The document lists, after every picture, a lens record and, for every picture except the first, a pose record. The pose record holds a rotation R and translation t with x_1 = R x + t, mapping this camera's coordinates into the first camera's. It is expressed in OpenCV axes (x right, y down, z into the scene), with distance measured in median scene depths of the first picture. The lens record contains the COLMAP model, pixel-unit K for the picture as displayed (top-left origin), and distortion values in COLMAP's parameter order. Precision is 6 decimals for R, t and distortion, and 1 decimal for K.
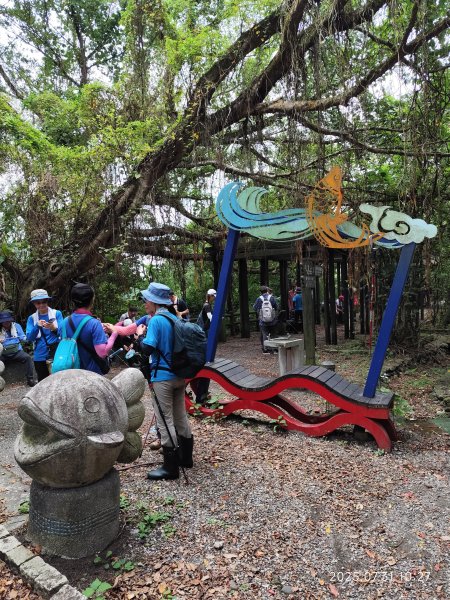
lens RADIAL K [[406.9, 0, 225.0], [0, 406.9, 300.0], [0, 0, 1]] dist [0.047944, -0.059270]
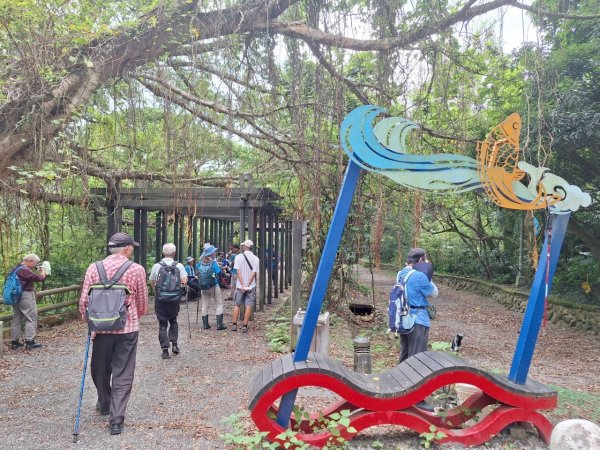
lens RADIAL K [[406.9, 0, 298.2], [0, 406.9, 223.8], [0, 0, 1]] dist [0.047944, -0.059270]
pose [[0.814524, 0.060547, 0.576961, -0.573415], [-0.019590, 0.996842, -0.076953, -0.023231], [-0.579799, 0.051378, 0.813138, 0.582566]]
